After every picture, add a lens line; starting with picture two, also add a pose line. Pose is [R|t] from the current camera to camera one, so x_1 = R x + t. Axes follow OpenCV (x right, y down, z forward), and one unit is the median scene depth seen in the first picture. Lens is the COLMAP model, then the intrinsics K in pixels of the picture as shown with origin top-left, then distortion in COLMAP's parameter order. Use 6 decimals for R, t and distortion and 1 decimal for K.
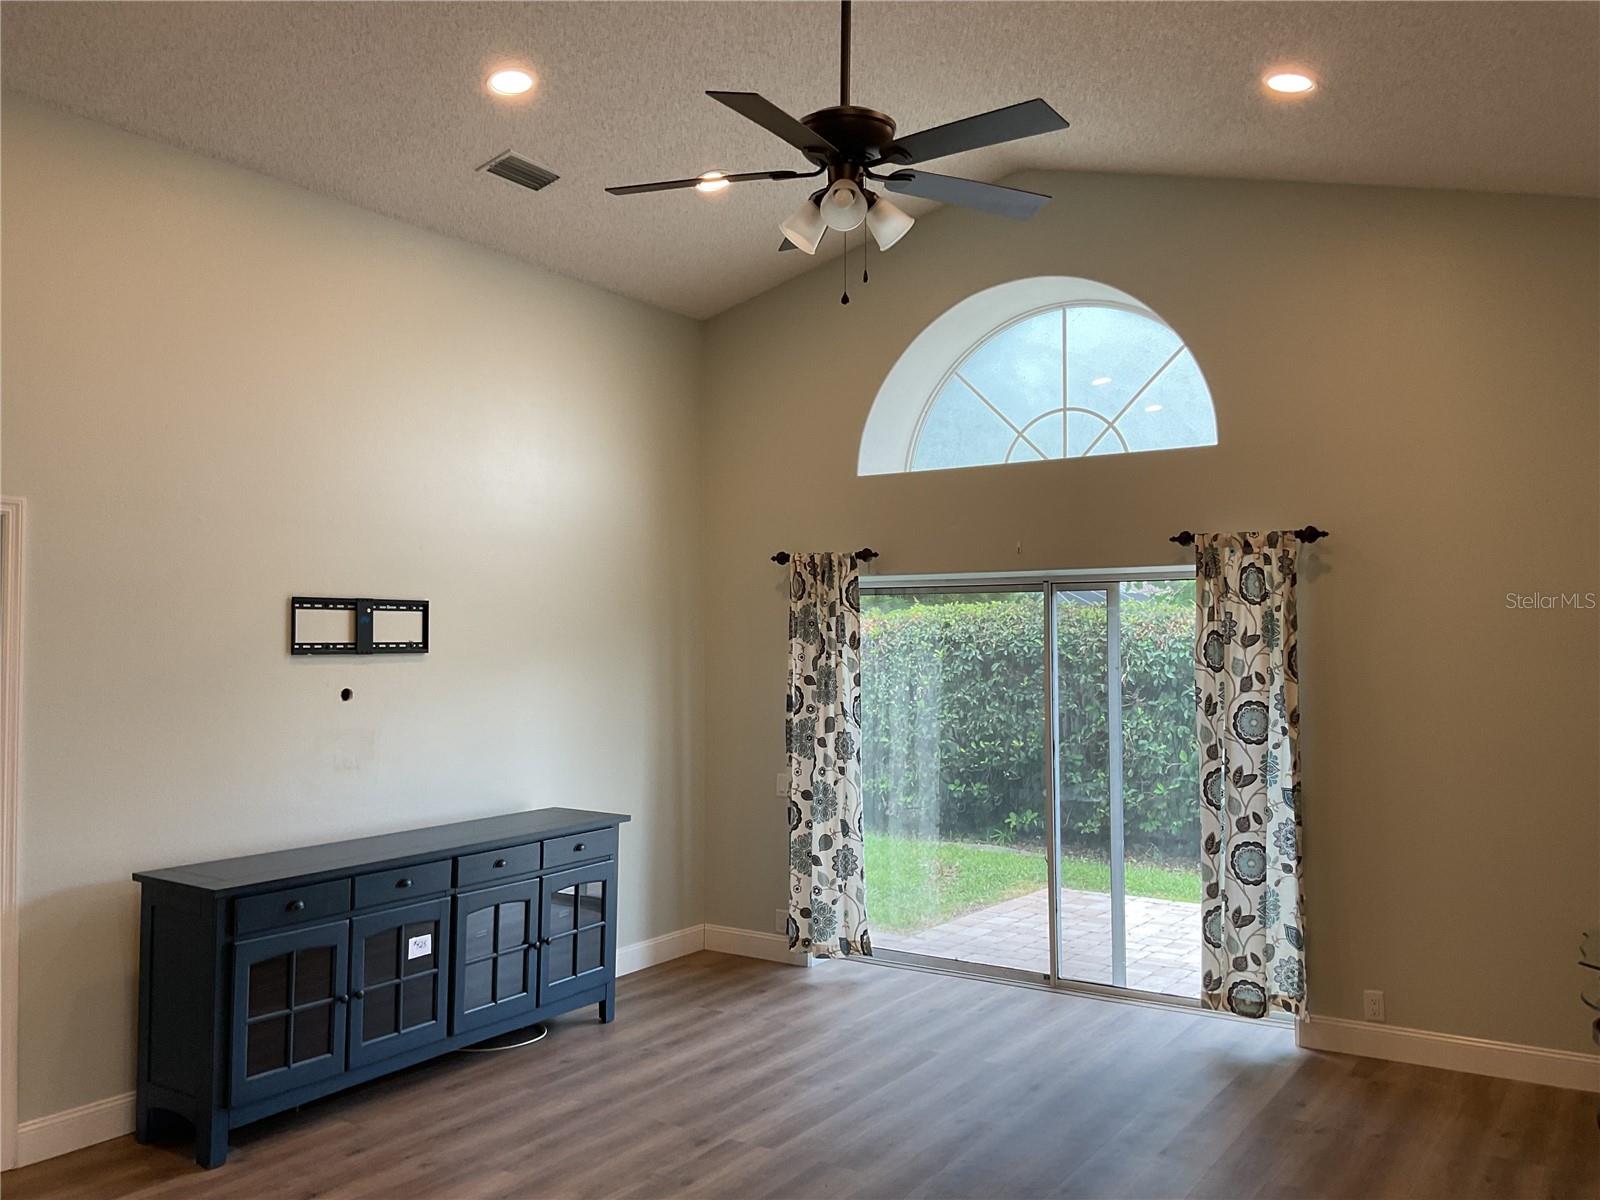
lens RADIAL K [[1313.4, 0, 788.8], [0, 1313.4, 601.5], [0, 0, 1]] dist [0.110815, -0.210868]
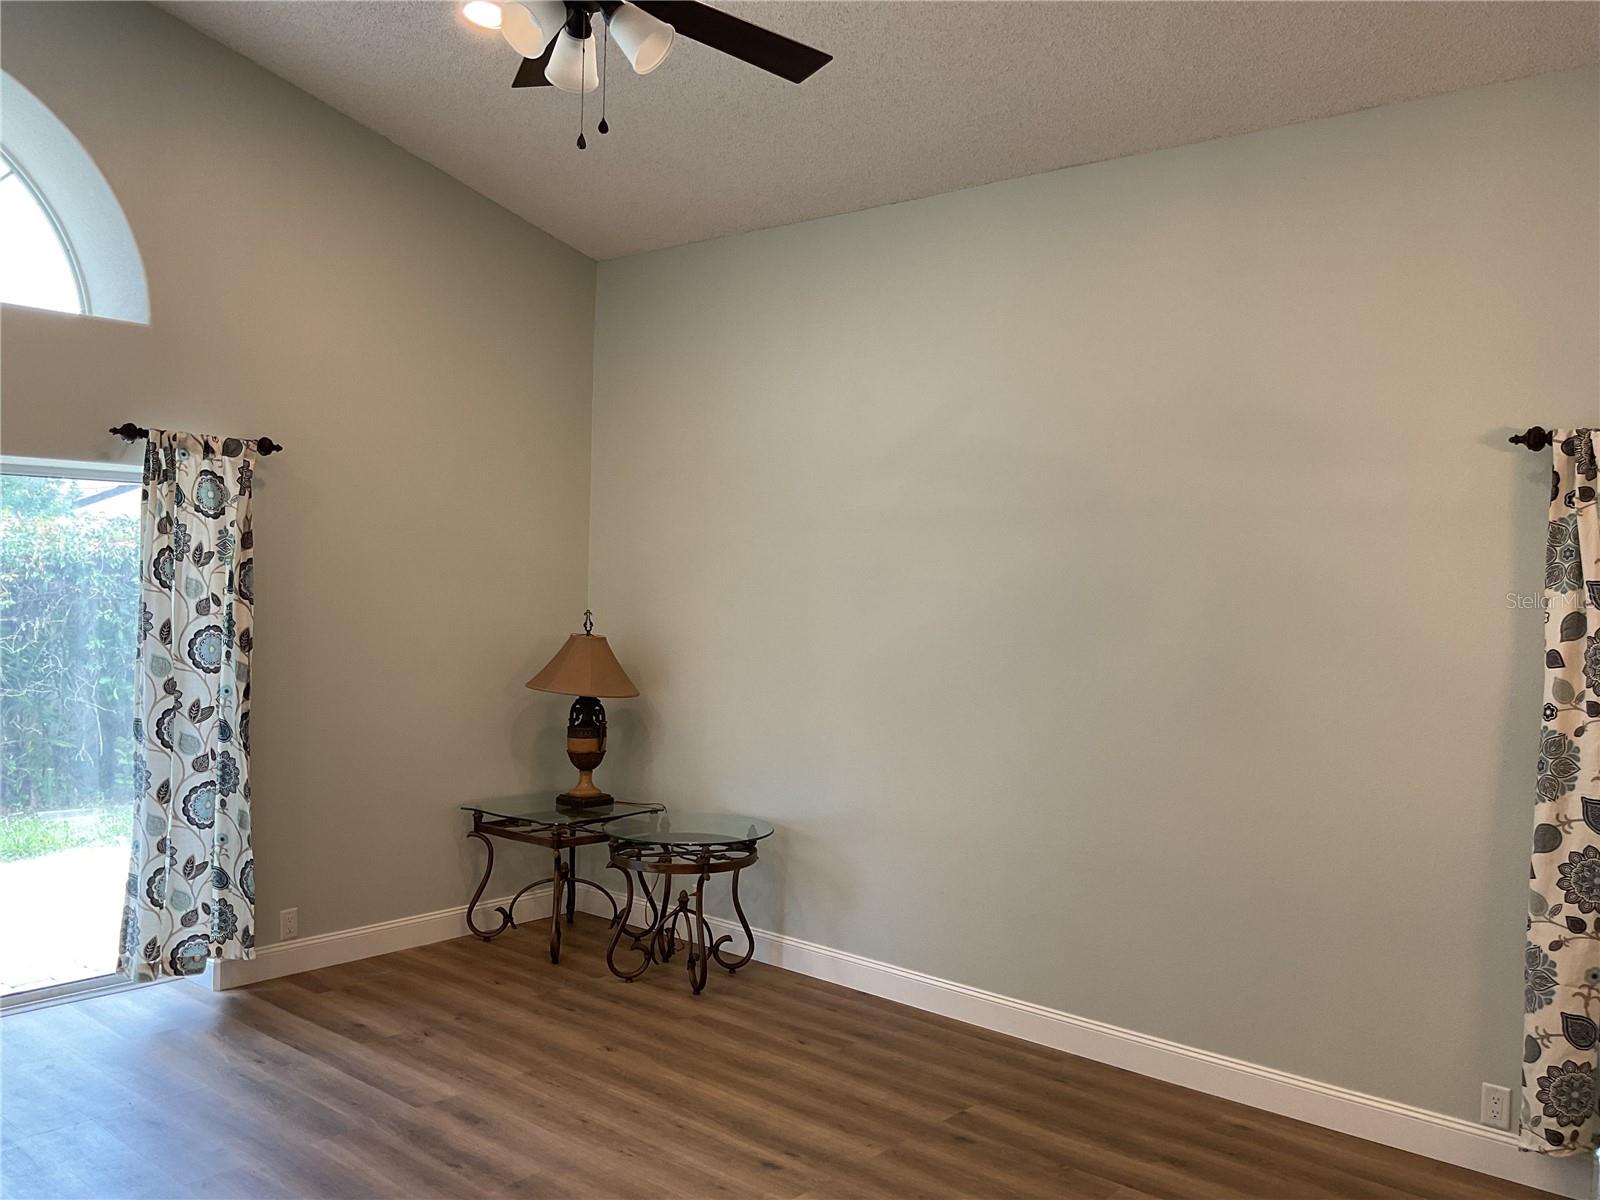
lens RADIAL K [[1315.2, 0, 799.8], [0, 1315.2, 605.2], [0, 0, 1]] dist [0.065704, -0.135448]
pose [[0.130574, -0.021403, 0.991207, -0.469530], [-0.059404, 0.997802, 0.029371, 0.011213], [-0.989657, -0.062717, 0.129016, 0.476366]]
